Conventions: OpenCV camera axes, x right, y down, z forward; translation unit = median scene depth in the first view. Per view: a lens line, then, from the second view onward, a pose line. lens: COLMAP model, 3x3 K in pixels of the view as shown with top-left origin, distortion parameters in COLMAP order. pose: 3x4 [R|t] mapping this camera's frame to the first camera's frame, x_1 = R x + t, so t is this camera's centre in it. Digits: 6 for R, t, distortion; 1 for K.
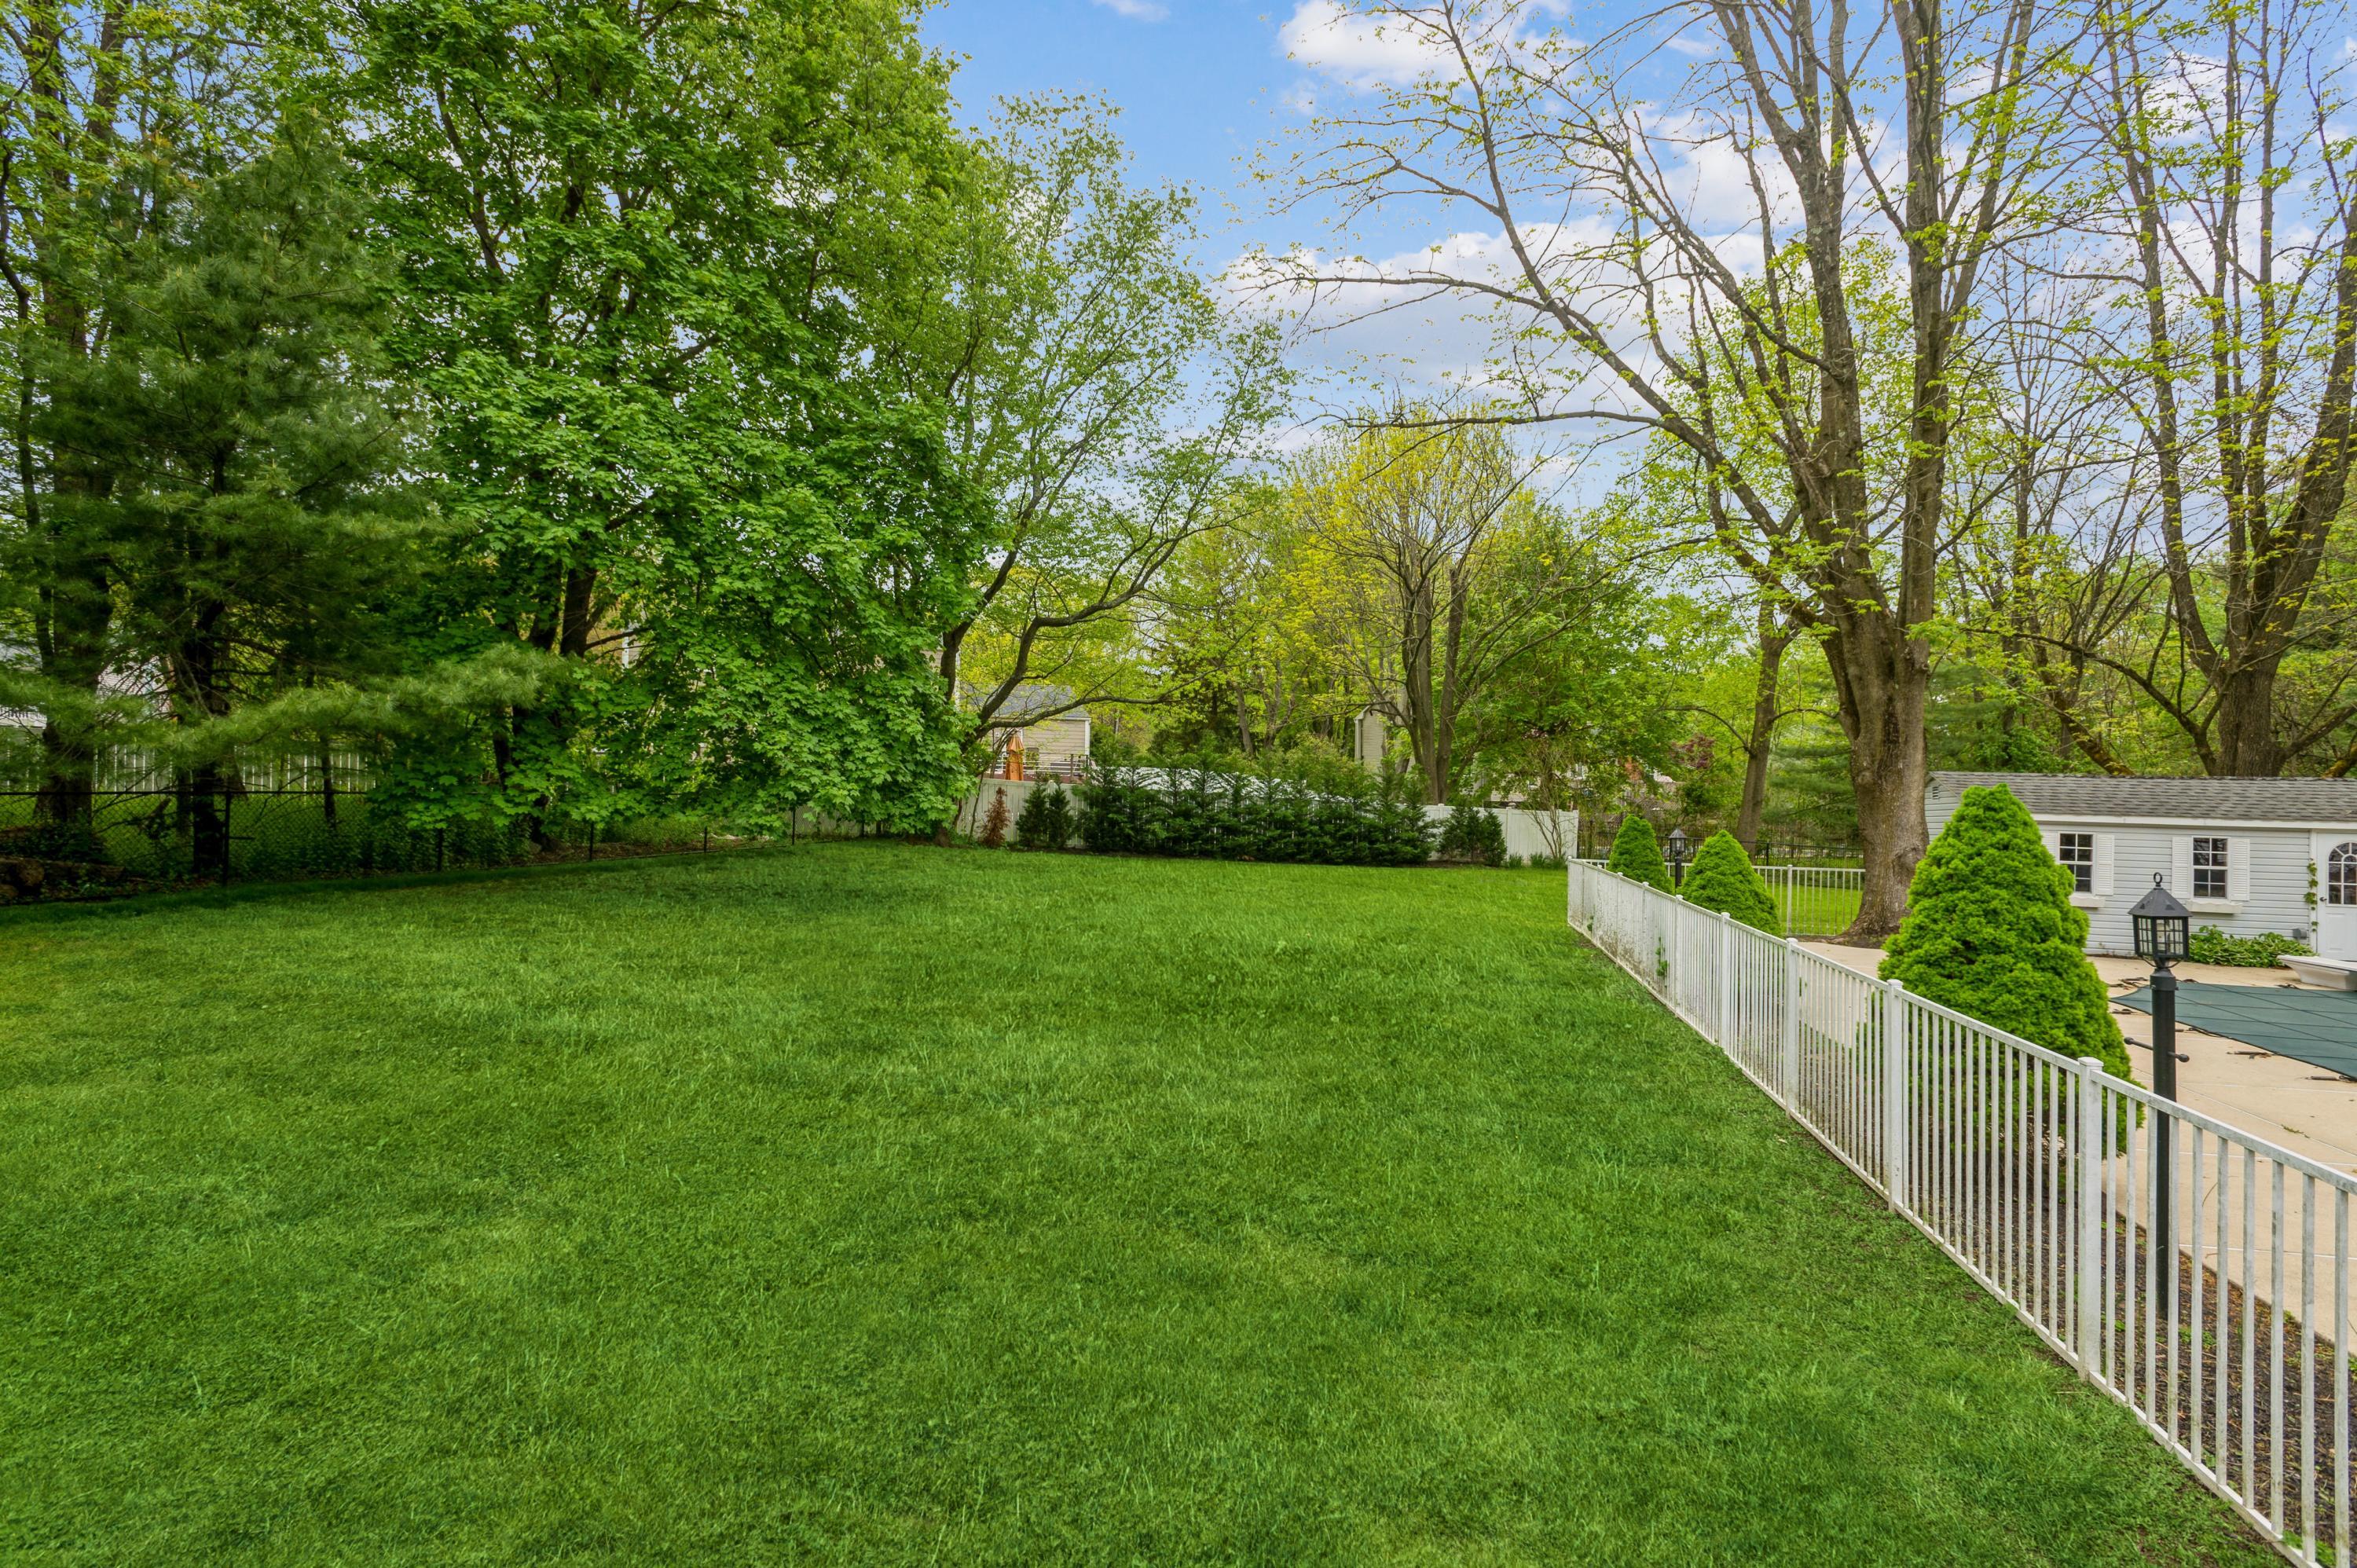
lens RADIAL K [[1099.9, 0, 1185.1], [0, 1099.9, 786.9], [0, 0, 1]] dist [0.018303, -0.006405]
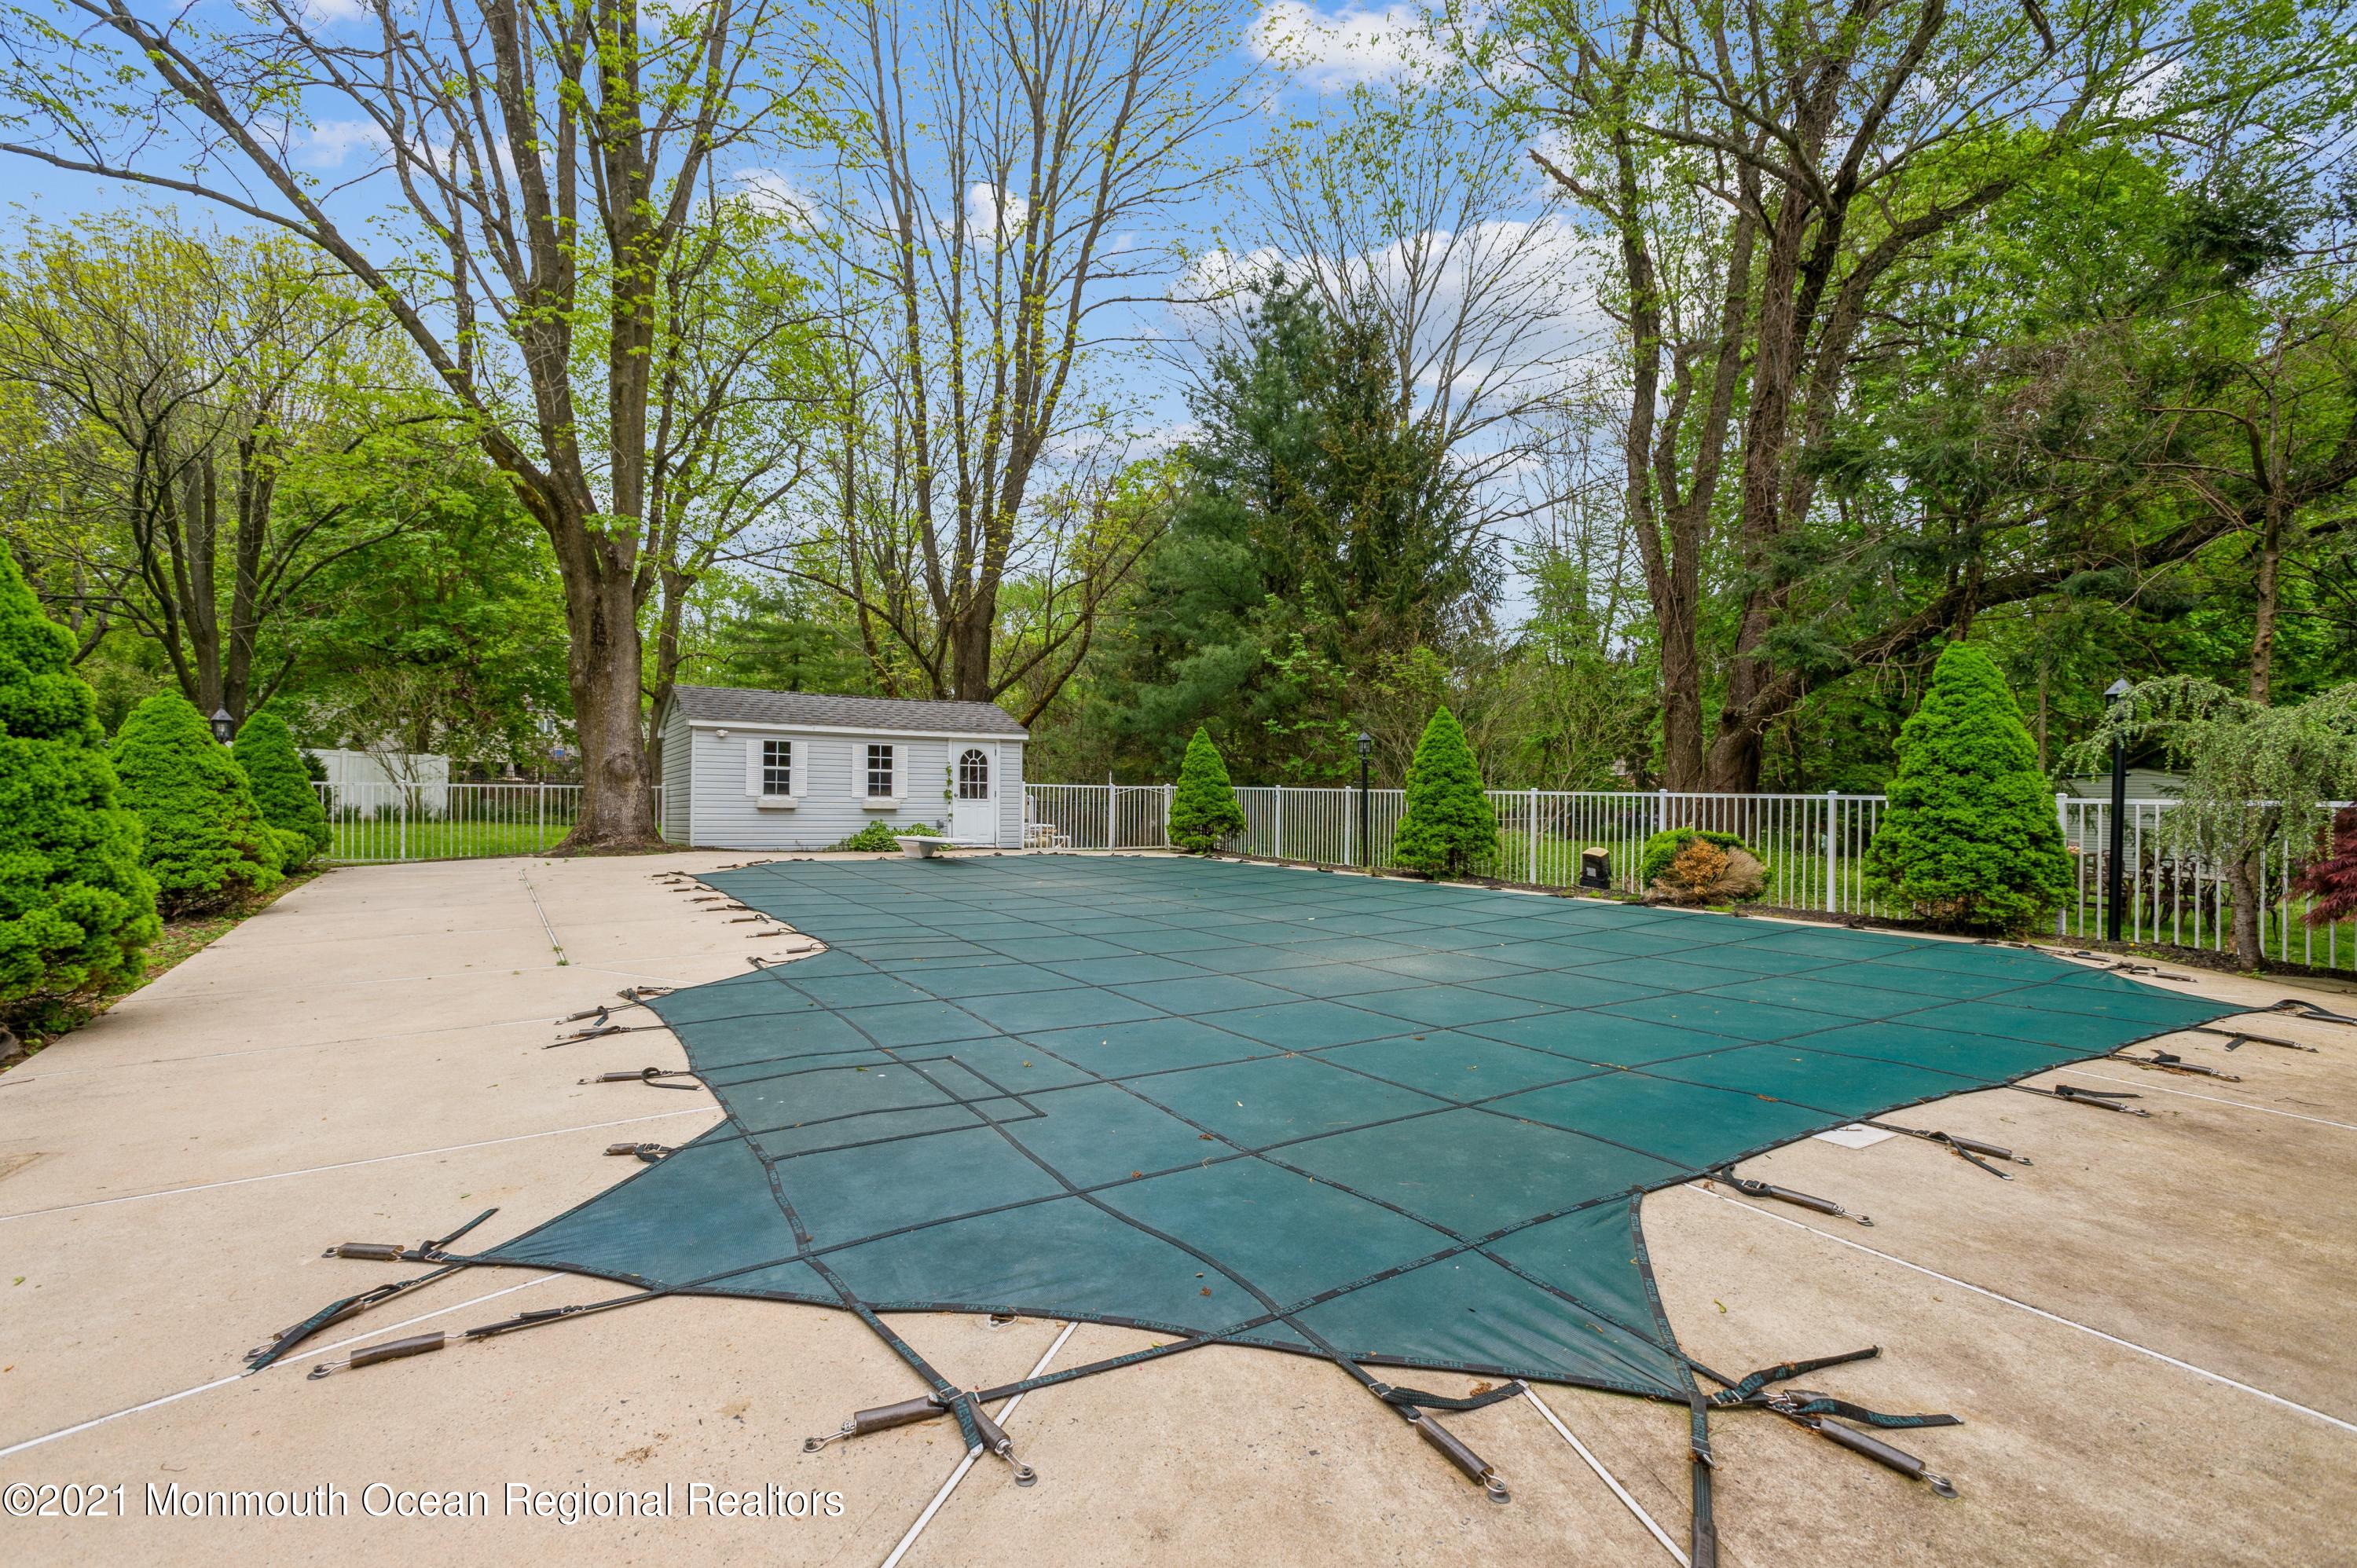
lens RADIAL K [[1099.9, 0, 1185.1], [0, 1099.9, 786.9], [0, 0, 1]] dist [0.018303, -0.006405]
pose [[0.702864, -0.010362, 0.711249, 0.172722], [-0.002625, 0.999849, 0.017161, 0.036907], [-0.711319, -0.013929, 0.702731, -0.023669]]
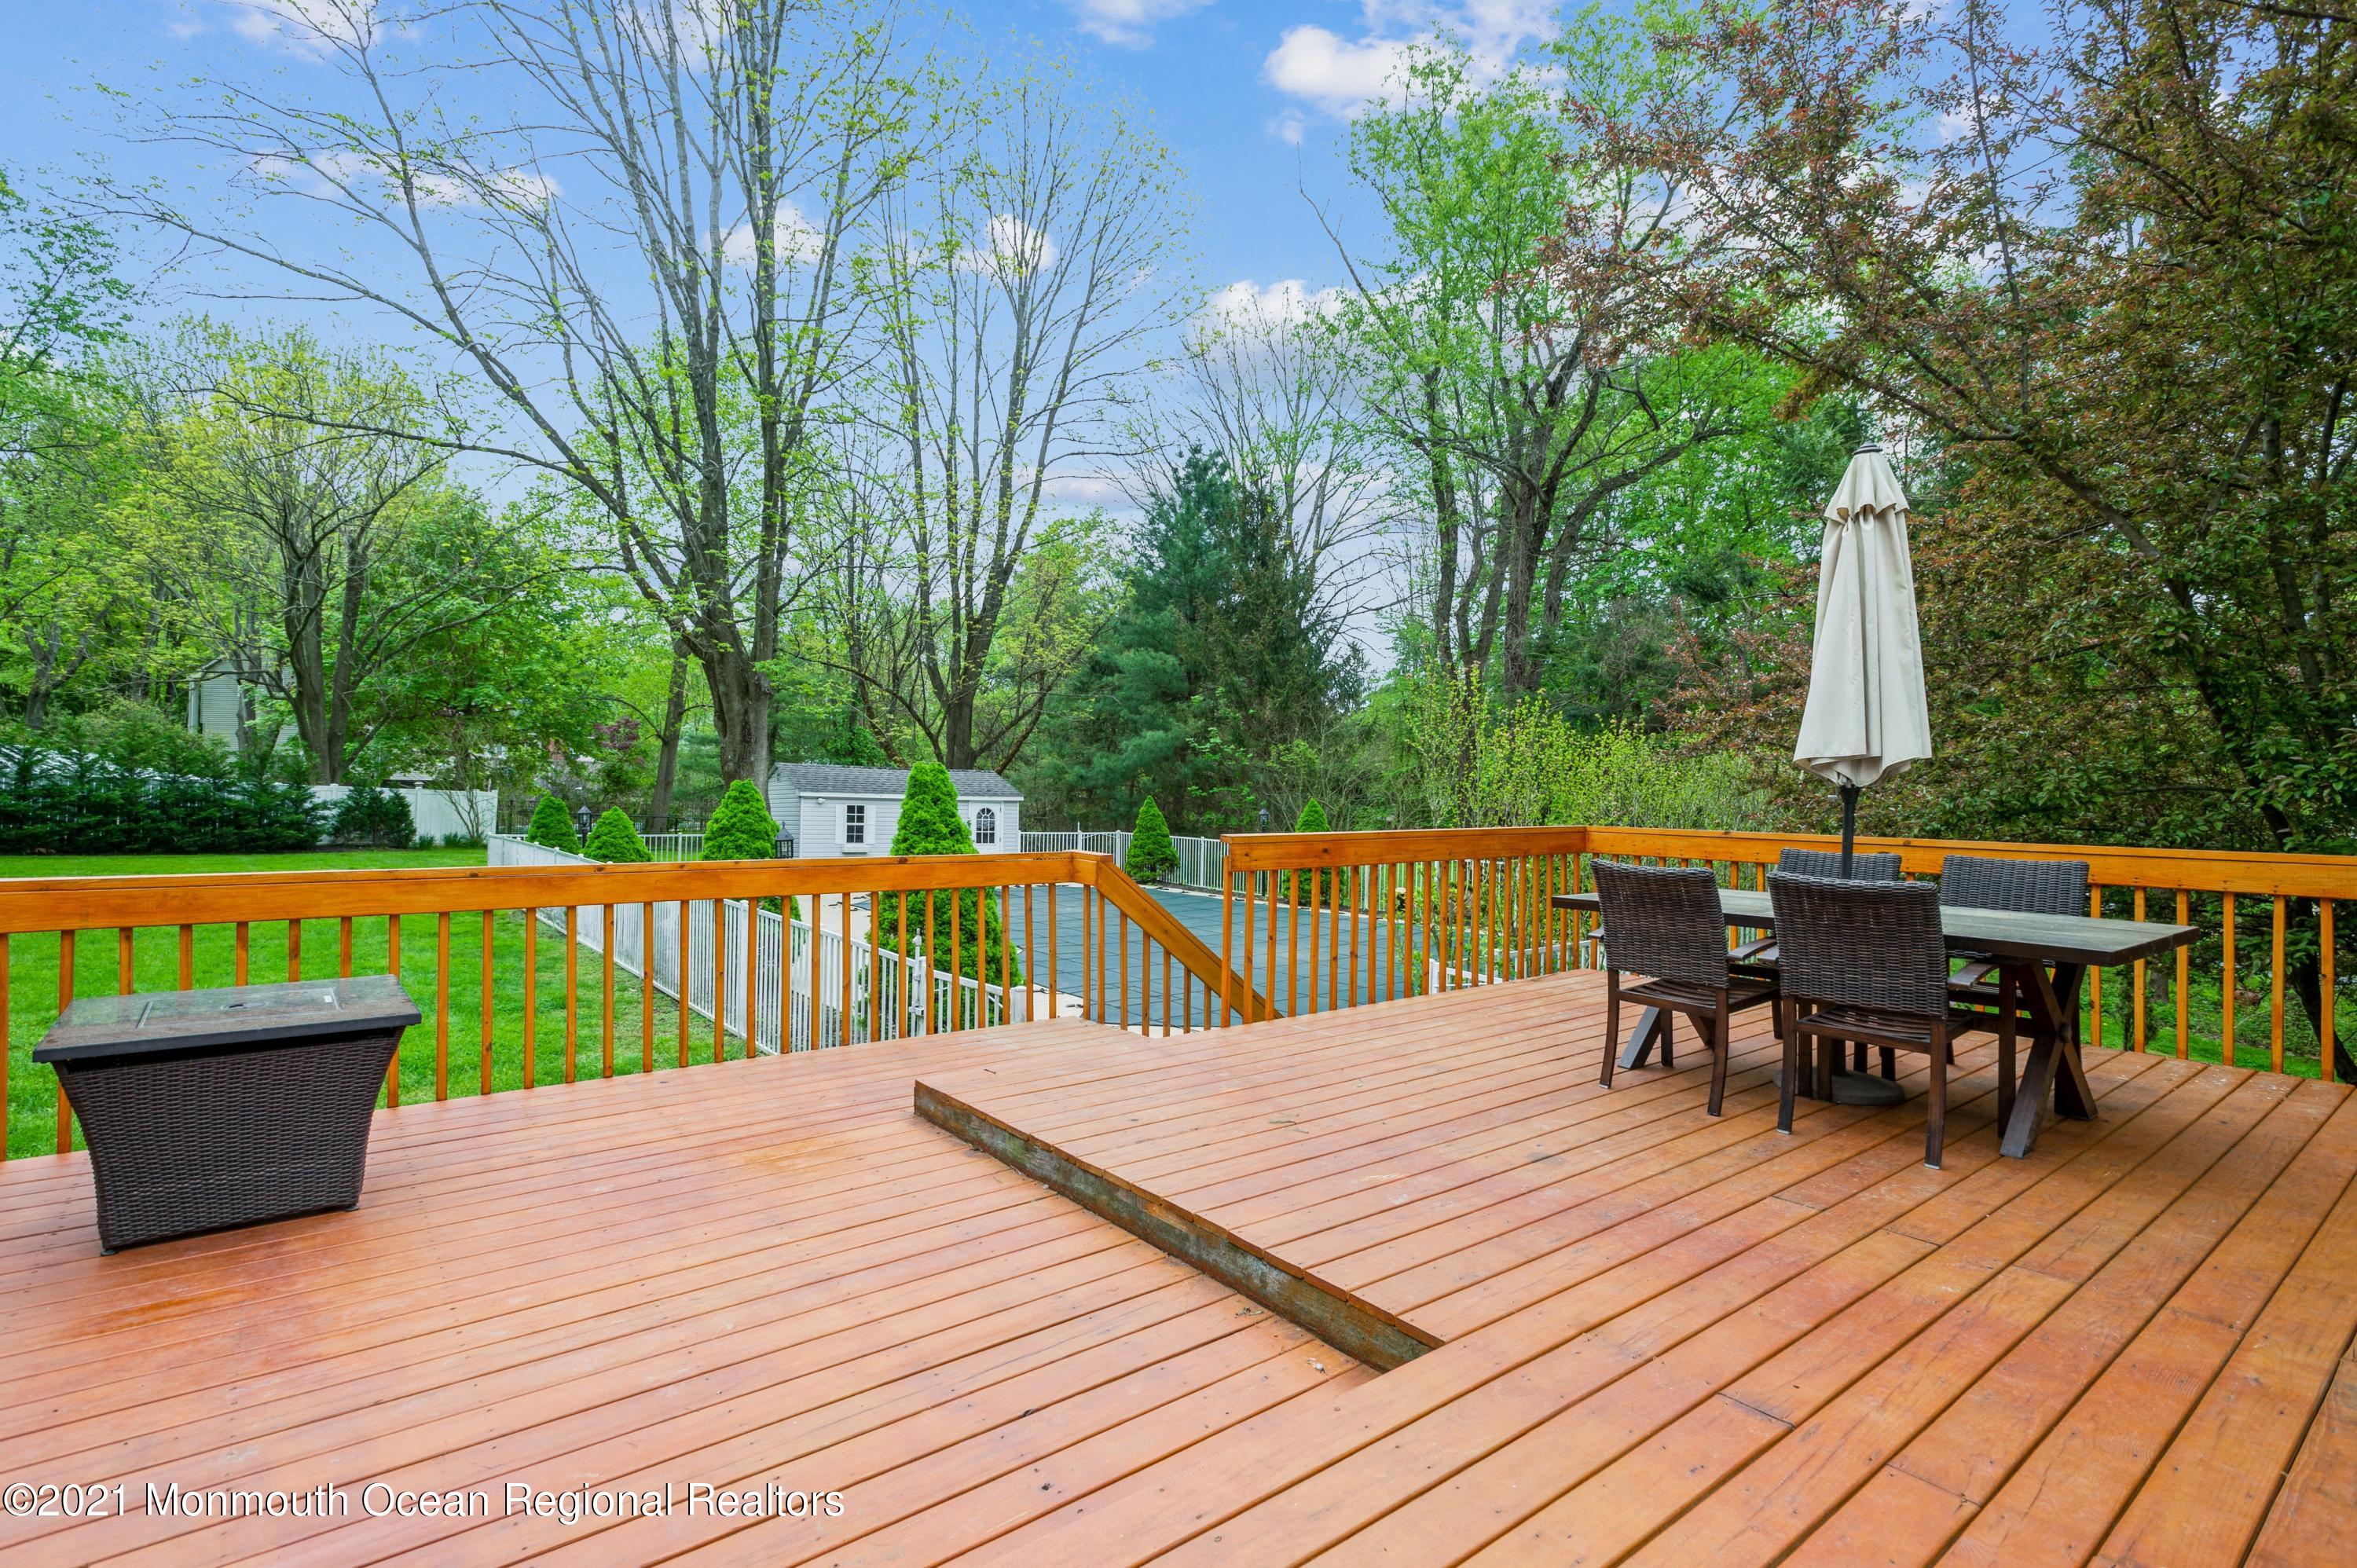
lens RADIAL K [[1099.9, 0, 1185.1], [0, 1099.9, 786.9], [0, 0, 1]] dist [0.018303, -0.006405]
pose [[0.621630, -0.001240, 0.783310, -0.064124], [-0.014732, 0.999803, 0.013273, -0.005949], [-0.783173, -0.019791, 0.621489, -0.173589]]
